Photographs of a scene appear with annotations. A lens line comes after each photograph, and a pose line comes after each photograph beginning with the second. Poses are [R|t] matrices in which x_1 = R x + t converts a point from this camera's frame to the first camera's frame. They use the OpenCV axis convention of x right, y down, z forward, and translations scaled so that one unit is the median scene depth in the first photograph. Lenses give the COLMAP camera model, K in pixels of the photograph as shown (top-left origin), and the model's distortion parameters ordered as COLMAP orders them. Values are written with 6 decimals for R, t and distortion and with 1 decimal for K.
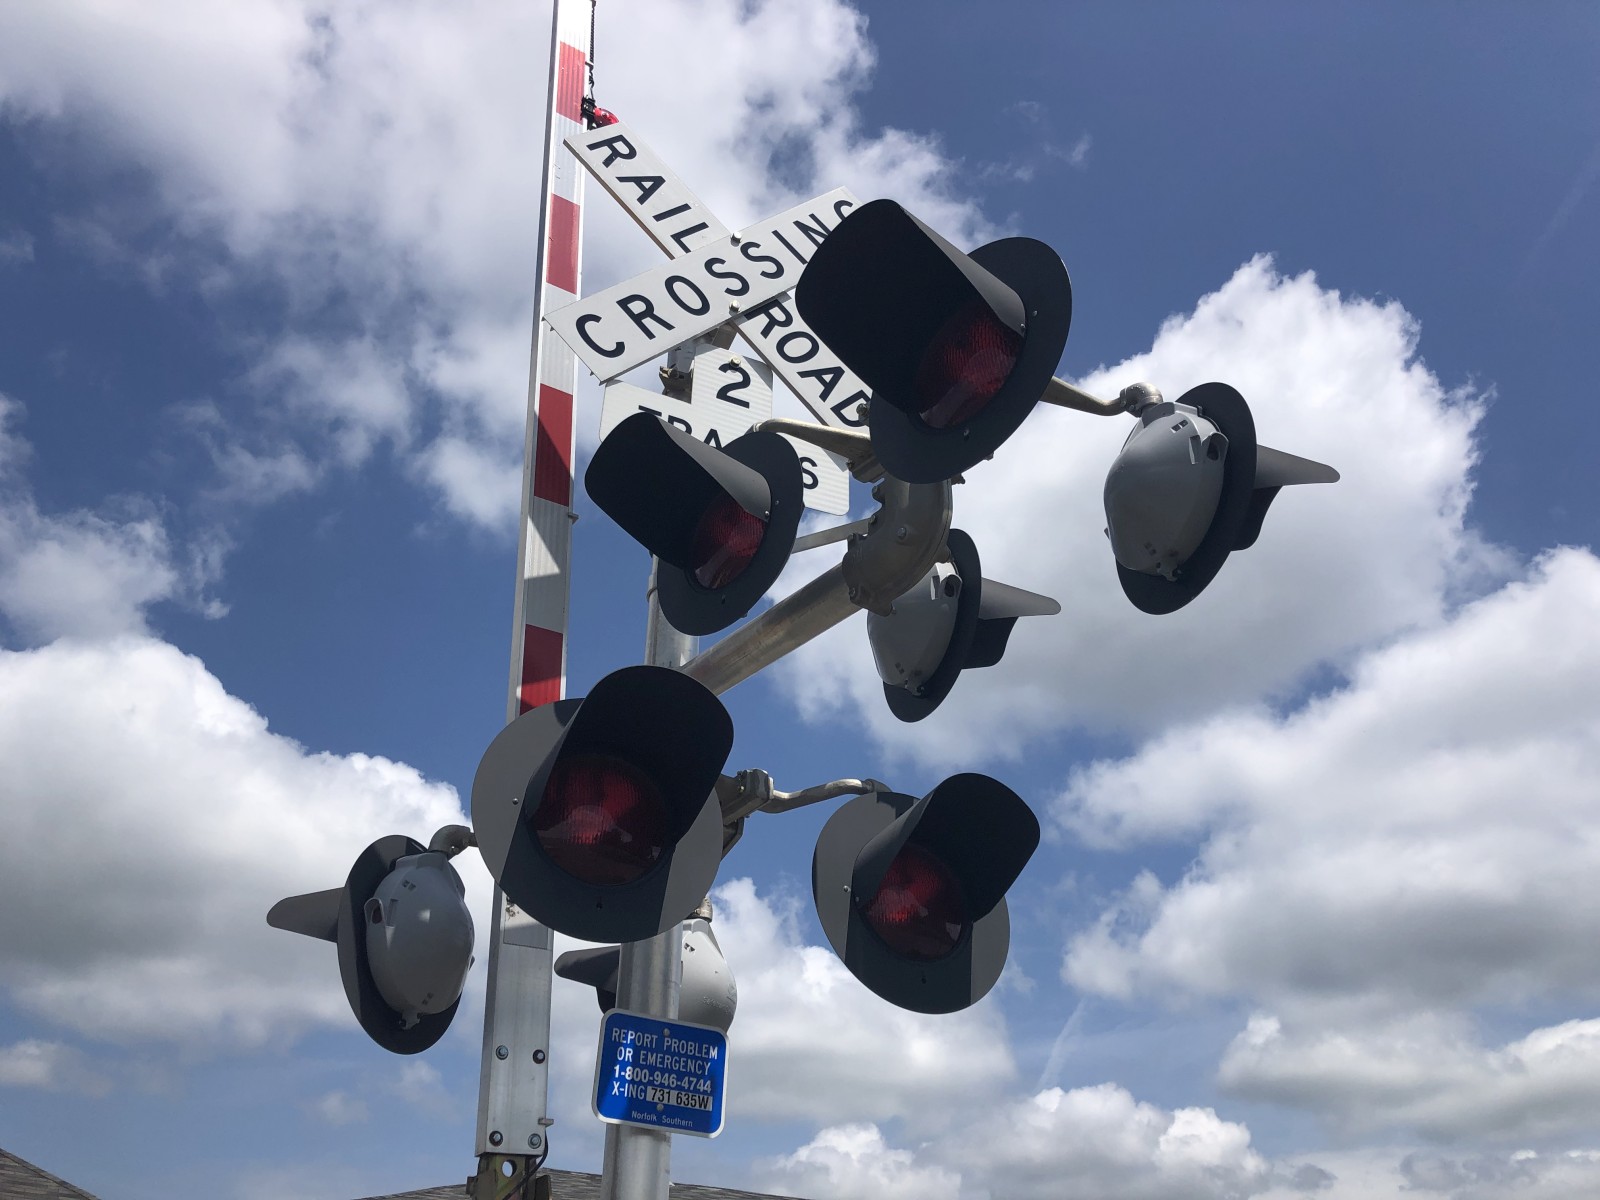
lens RADIAL K [[1314.0, 0, 801.0], [0, 1314.0, 591.0], [0, 0, 1]] dist [0.051533, -0.041098]
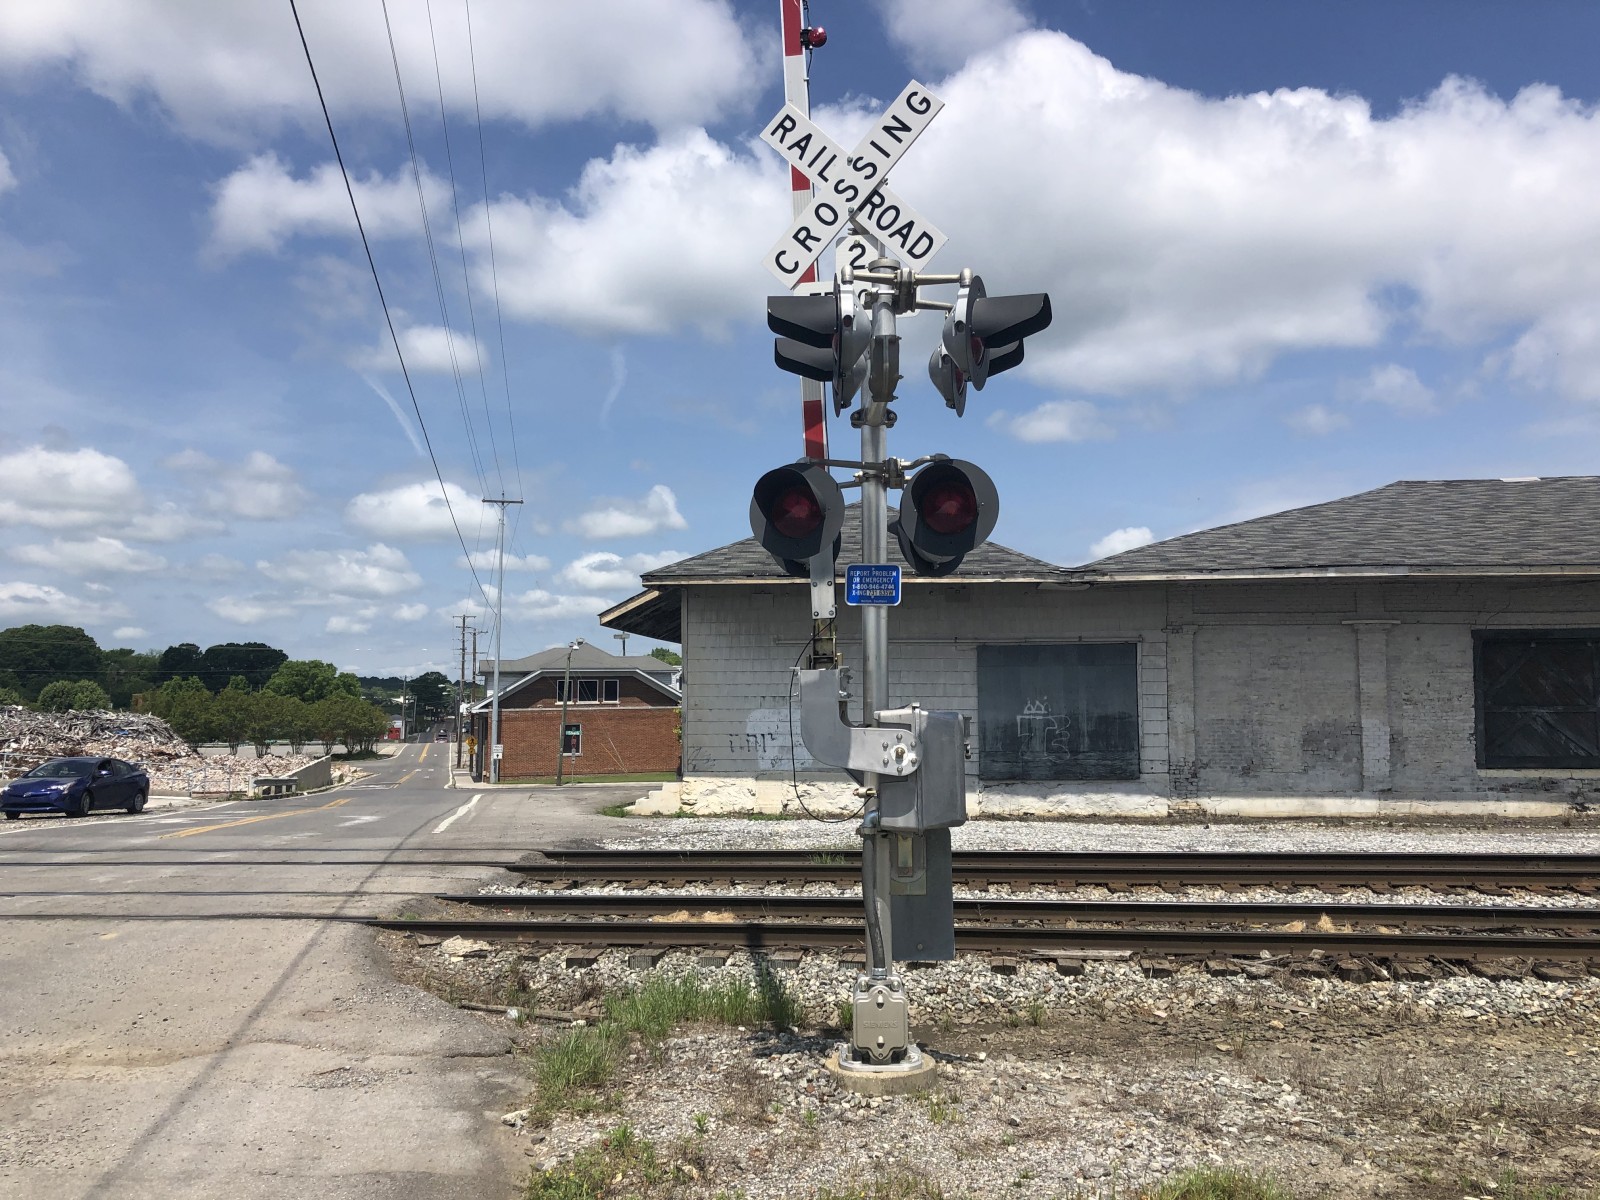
lens RADIAL K [[1314.0, 0, 817.2], [0, 1314.0, 592.9], [0, 0, 1]] dist [0.051533, -0.041098]
pose [[0.749014, -0.054630, -0.660298, 1.120760], [0.368400, 0.862672, 0.346523, -0.409007], [0.550690, -0.502804, 0.666280, -0.562981]]
